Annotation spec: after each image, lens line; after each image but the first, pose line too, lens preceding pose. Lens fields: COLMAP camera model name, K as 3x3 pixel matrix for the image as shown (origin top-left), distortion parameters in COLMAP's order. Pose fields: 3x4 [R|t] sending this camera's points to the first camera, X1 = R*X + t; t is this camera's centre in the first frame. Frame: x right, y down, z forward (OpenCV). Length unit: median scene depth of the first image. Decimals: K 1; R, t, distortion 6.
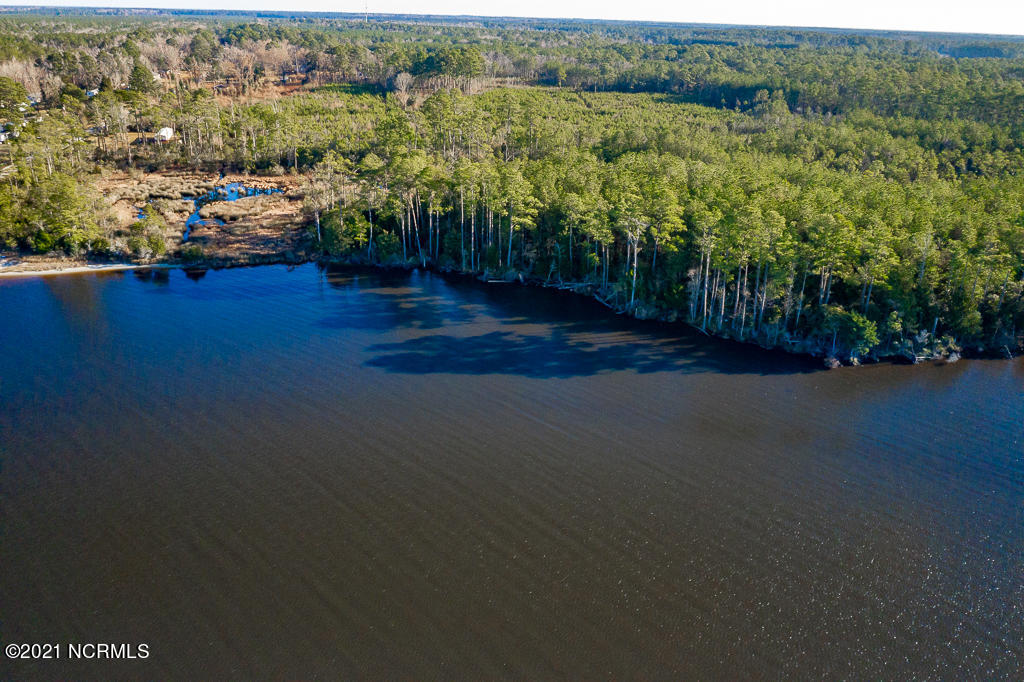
lens RADIAL K [[802.4, 0, 512.0], [0, 802.4, 341.0], [0, 0, 1]] dist [-0.025059, 0.007526]
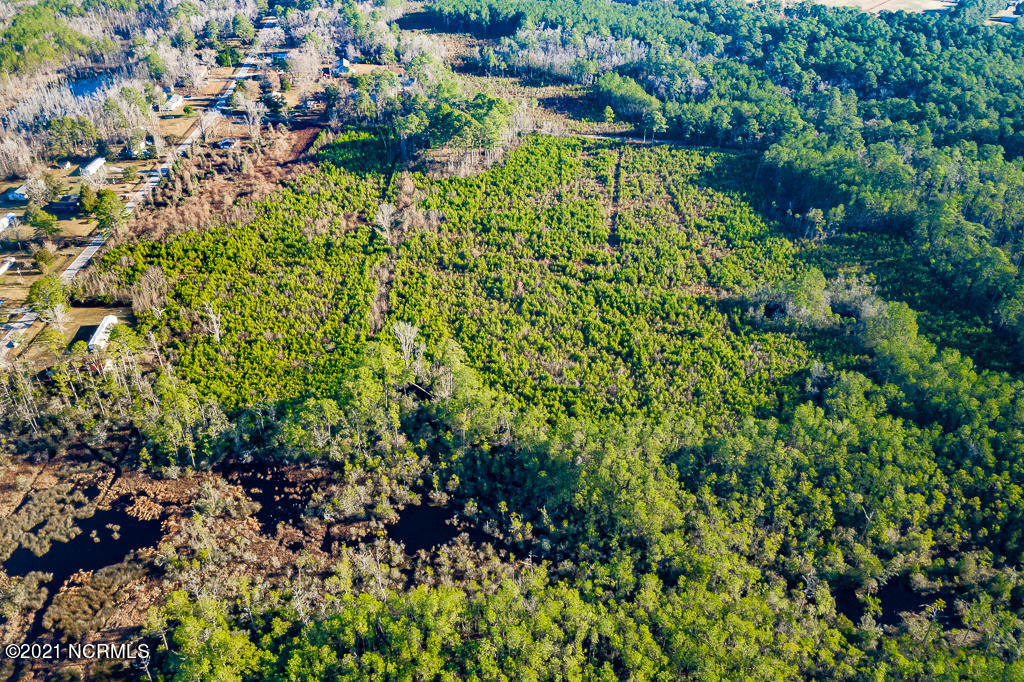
lens RADIAL K [[808.6, 0, 512.0], [0, 808.6, 341.0], [0, 0, 1]] dist [-0.023016, 0.005197]
pose [[0.987717, 0.075149, -0.136994, 0.325052], [-0.047798, 0.980037, 0.192983, -0.854075], [0.148762, -0.184065, 0.971592, 0.271746]]
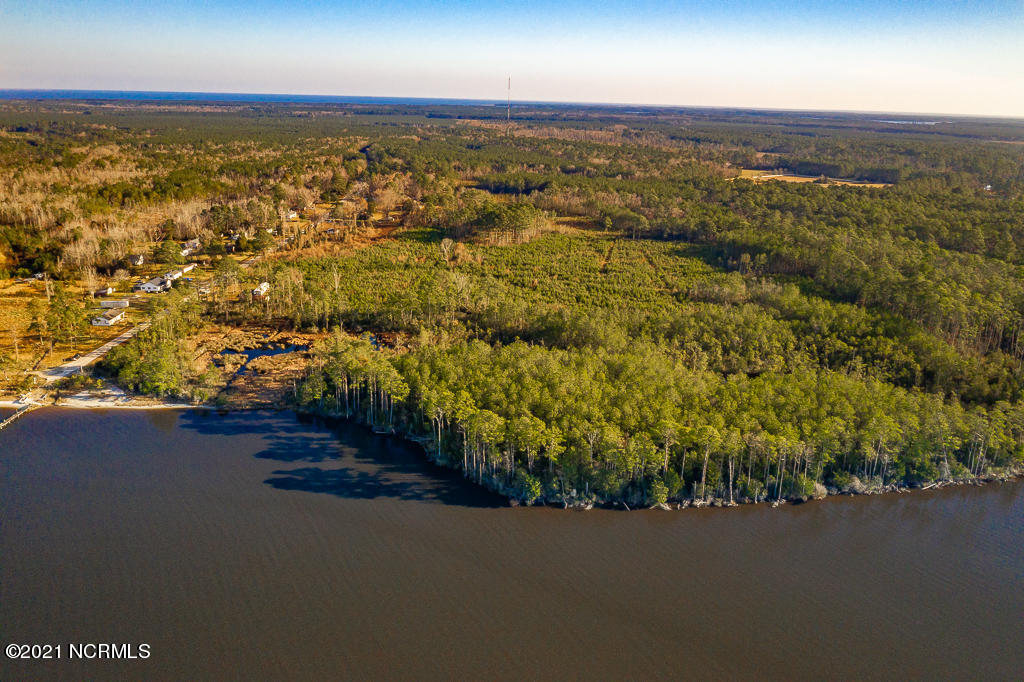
lens RADIAL K [[802.4, 0, 512.0], [0, 802.4, 341.0], [0, 0, 1]] dist [-0.025059, 0.007526]
pose [[0.978942, 0.058217, -0.195662, 0.556718], [-0.076716, 0.993132, -0.088335, -0.134201], [0.189176, 0.101485, 0.976685, -0.601506]]
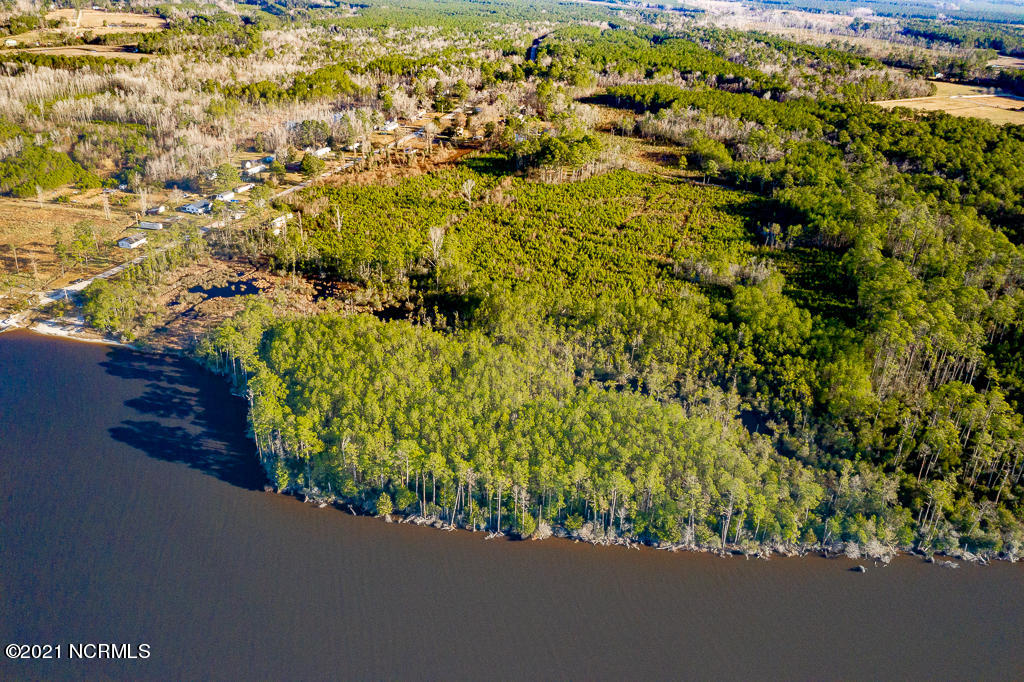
lens RADIAL K [[802.4, 0, 512.0], [0, 802.4, 341.0], [0, 0, 1]] dist [-0.025059, 0.007526]
pose [[0.871981, 0.221503, -0.436560, 1.347234], [-0.195921, 0.975149, 0.103442, -0.519745], [0.448624, -0.004669, 0.893708, -0.423210]]
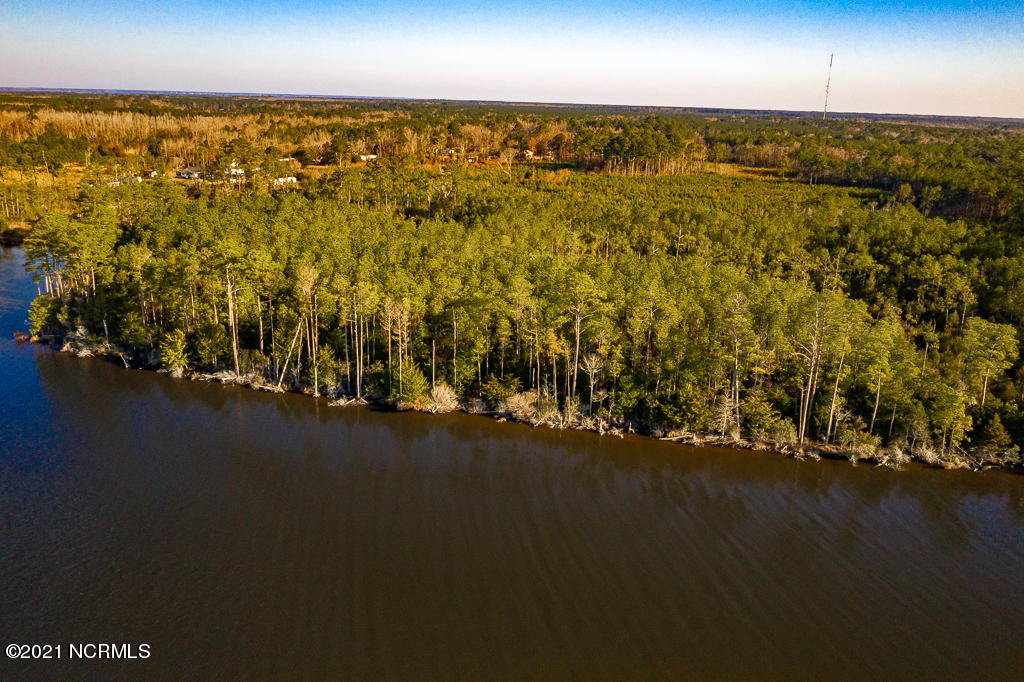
lens RADIAL K [[802.4, 0, 512.0], [0, 802.4, 341.0], [0, 0, 1]] dist [-0.025059, 0.007526]
pose [[0.789418, 0.172080, -0.589244, 1.325413], [-0.237499, 0.970768, -0.034683, -0.080620], [0.566051, 0.167324, 0.807211, 0.331816]]
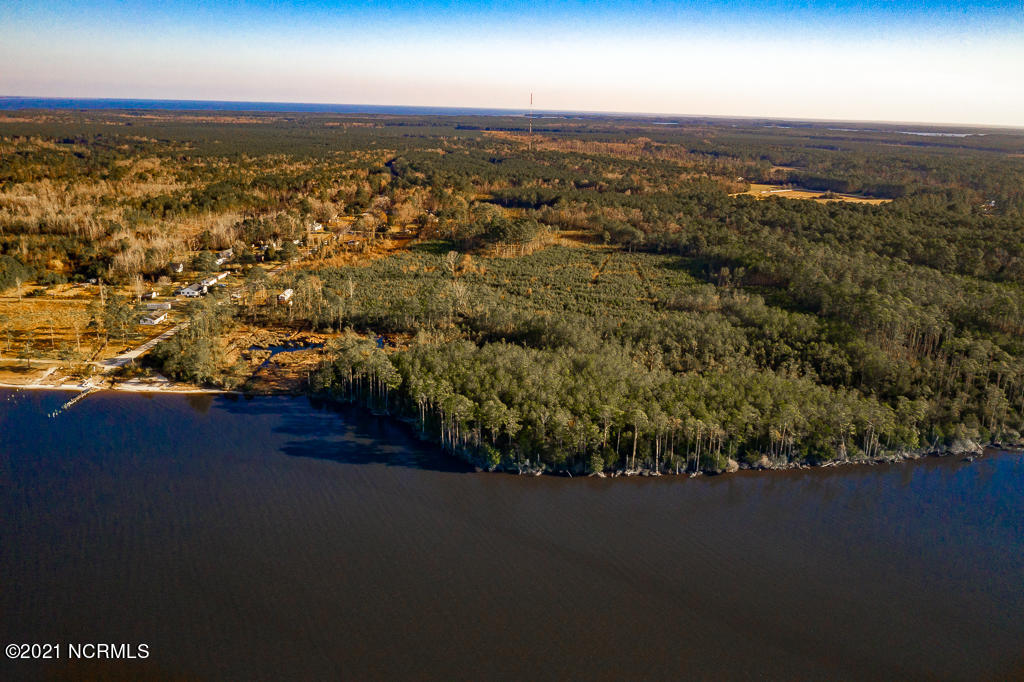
lens RADIAL K [[802.4, 0, 512.0], [0, 802.4, 341.0], [0, 0, 1]] dist [-0.025059, 0.007526]
pose [[0.970434, 0.068565, -0.231424, 0.750423], [-0.092866, 0.991060, -0.095794, -0.093787], [0.222787, 0.114453, 0.968125, -0.892865]]
